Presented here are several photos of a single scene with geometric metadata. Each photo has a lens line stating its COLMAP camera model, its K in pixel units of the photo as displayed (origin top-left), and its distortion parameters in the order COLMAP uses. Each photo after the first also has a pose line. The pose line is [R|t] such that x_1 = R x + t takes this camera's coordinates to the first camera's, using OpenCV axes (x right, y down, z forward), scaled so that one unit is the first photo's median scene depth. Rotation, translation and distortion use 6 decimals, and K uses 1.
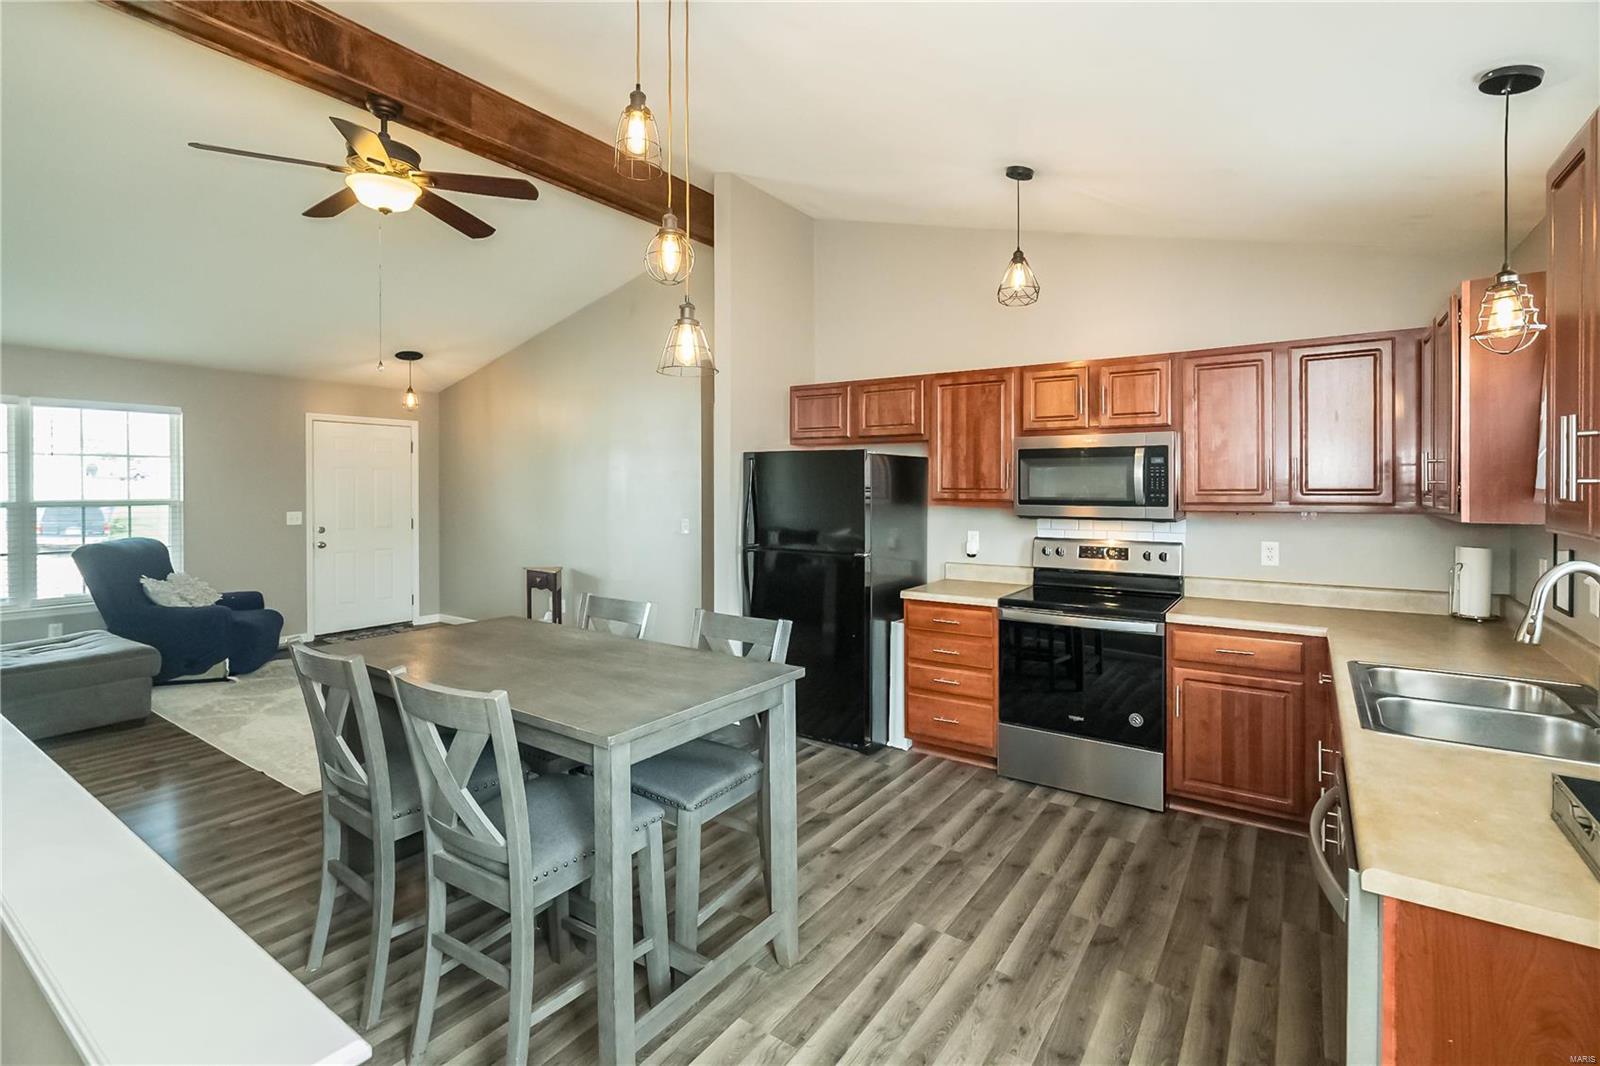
lens RADIAL K [[727.7, 0, 803.7], [0, 727.7, 489.8], [0, 0, 1]] dist [-0.007763, 0.002598]
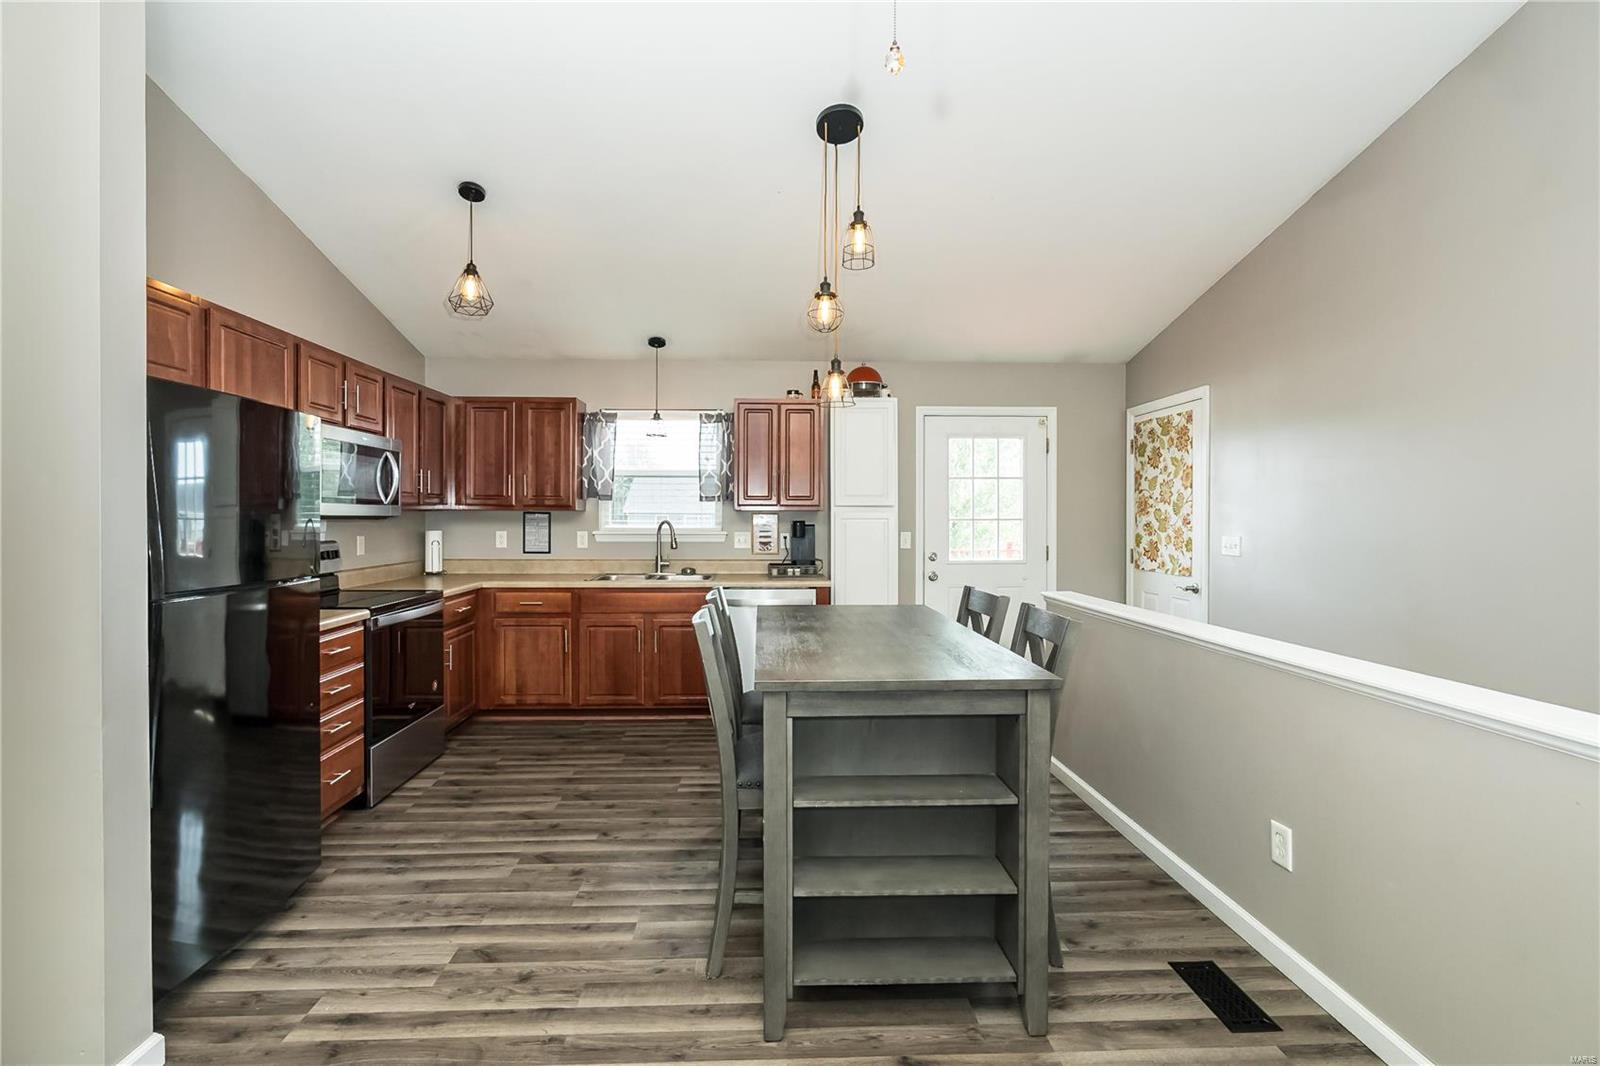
lens RADIAL K [[727.7, 0, 782.3], [0, 727.7, 524.0], [0, 0, 1]] dist [-0.007763, 0.002598]
pose [[-0.596278, -0.007625, 0.802742, -0.855505], [0.005834, 0.999887, 0.013831, 0.043599], [-0.802757, 0.012930, -0.596166, 1.296748]]
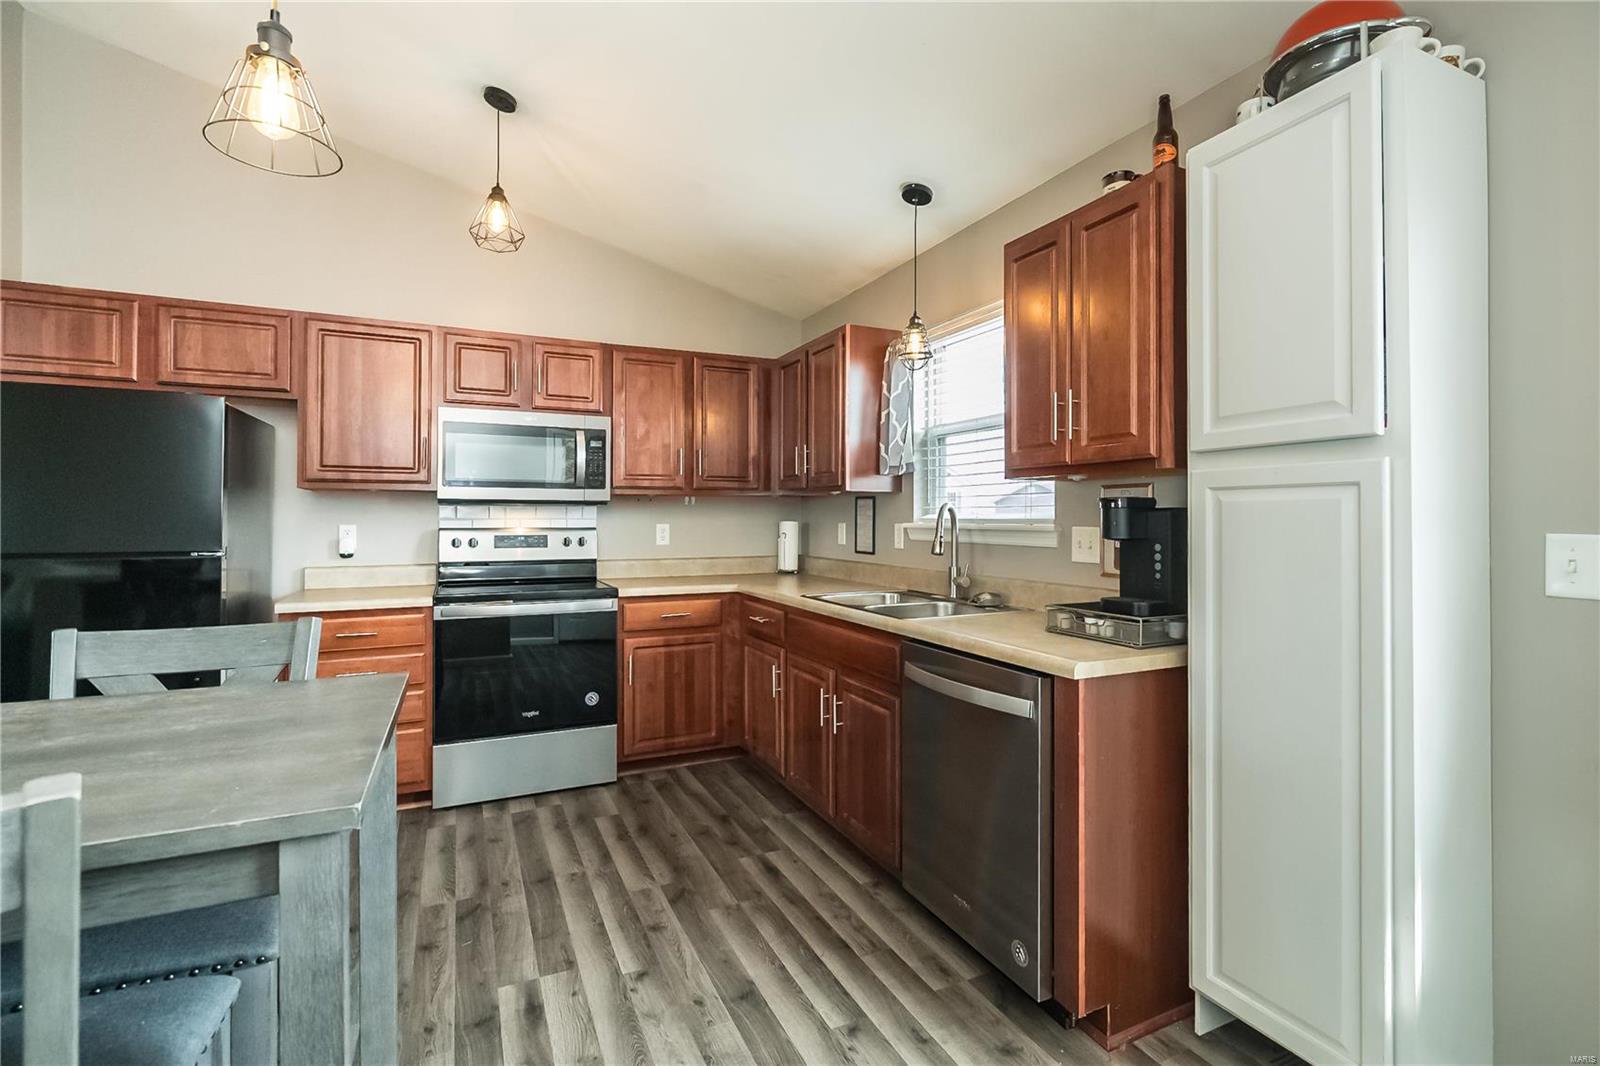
lens RADIAL K [[727.7, 0, 808.2], [0, 727.7, 514.0], [0, 0, 1]] dist [-0.007763, 0.002598]
pose [[0.496813, 0.006867, 0.867830, -0.276820], [0.005008, 0.999929, -0.010779, 0.077313], [-0.867843, 0.009701, 0.496744, 0.250388]]
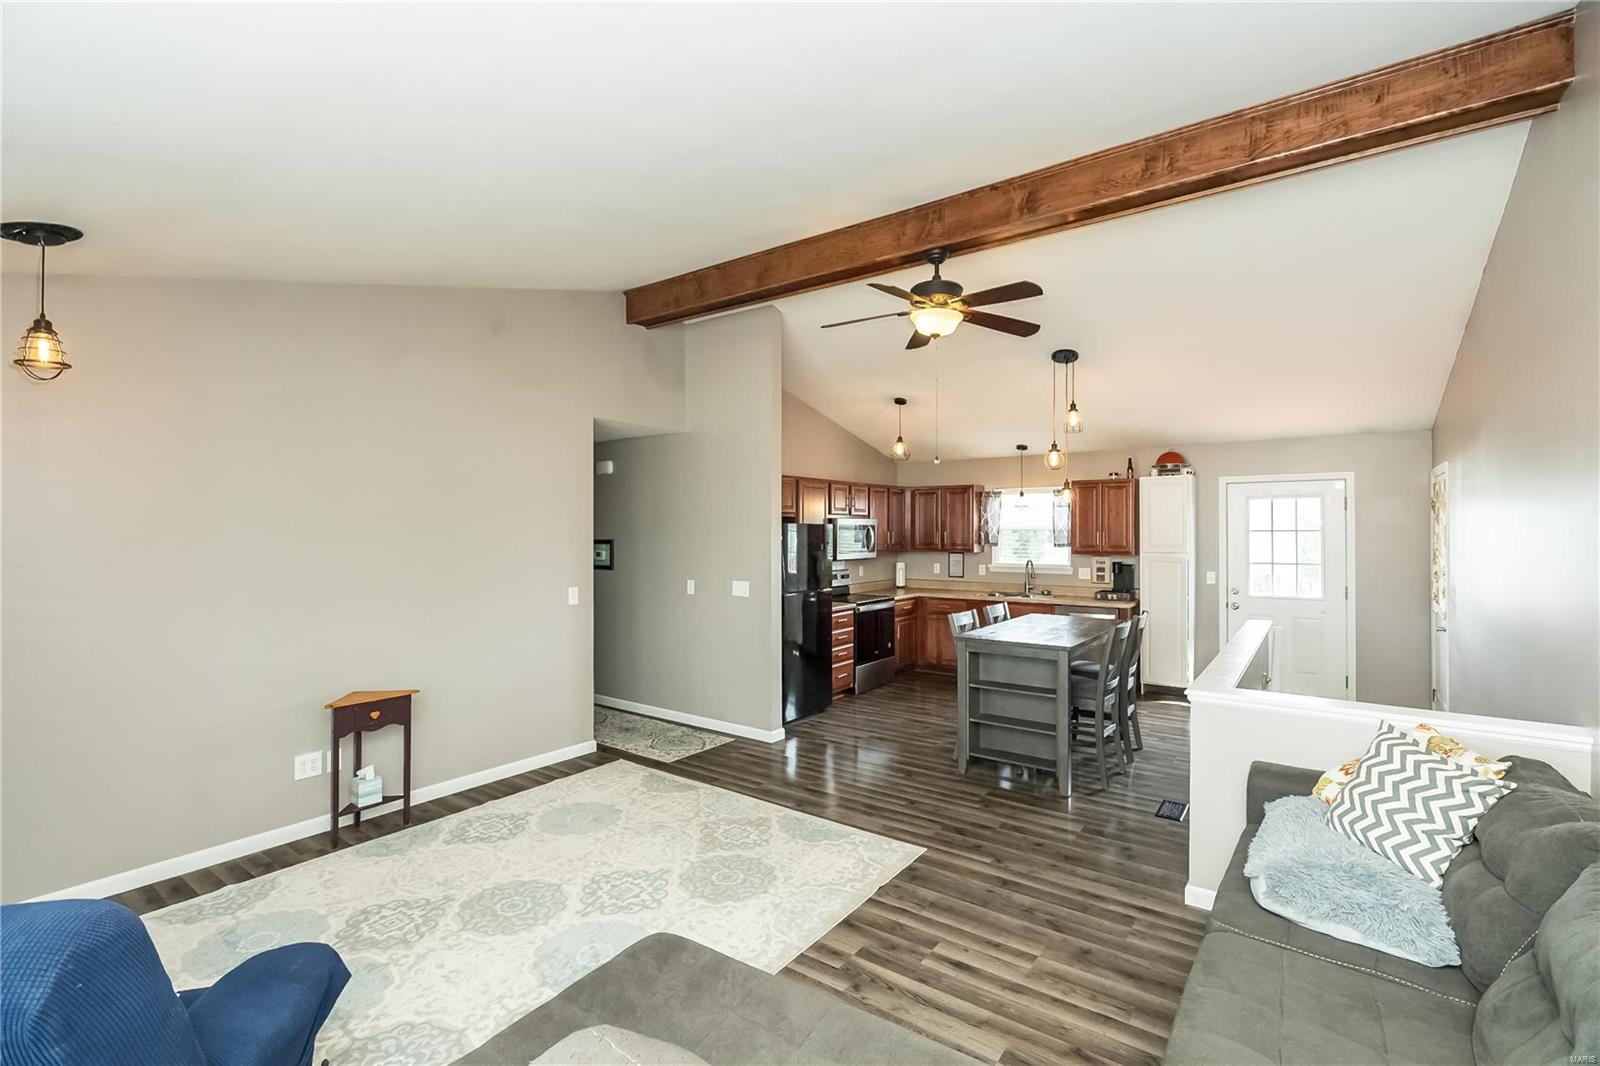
lens RADIAL K [[727.7, 0, 810.7], [0, 727.7, 527.2], [0, 0, 1]] dist [-0.007763, 0.002598]
pose [[0.020367, 0.002758, 0.999789, -1.920342], [0.009495, 0.999951, -0.002952, -0.053959], [-0.999747, 0.009554, 0.020340, 1.246009]]
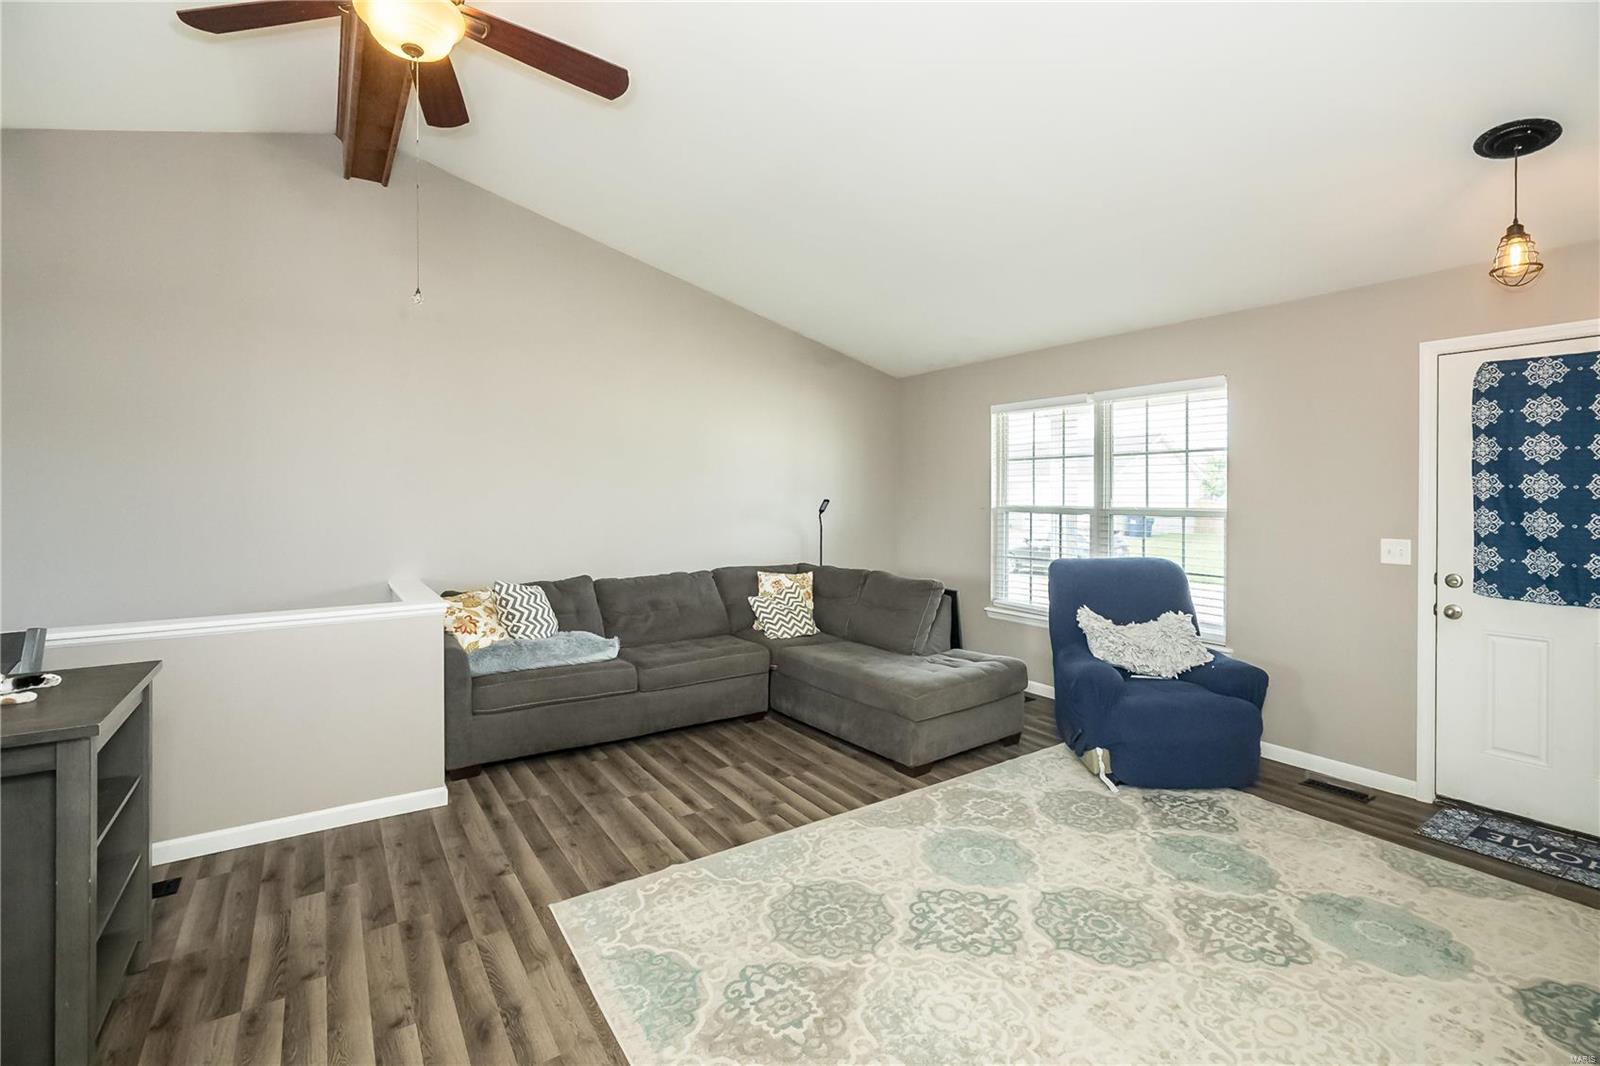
lens RADIAL K [[727.7, 0, 809.6], [0, 727.7, 470.8], [0, 0, 1]] dist [-0.007763, 0.002598]
pose [[-0.363356, -0.019946, -0.931437, -0.075716], [-0.003953, 0.999795, -0.019868, -0.020745], [0.931642, -0.003537, -0.363361, 1.669266]]
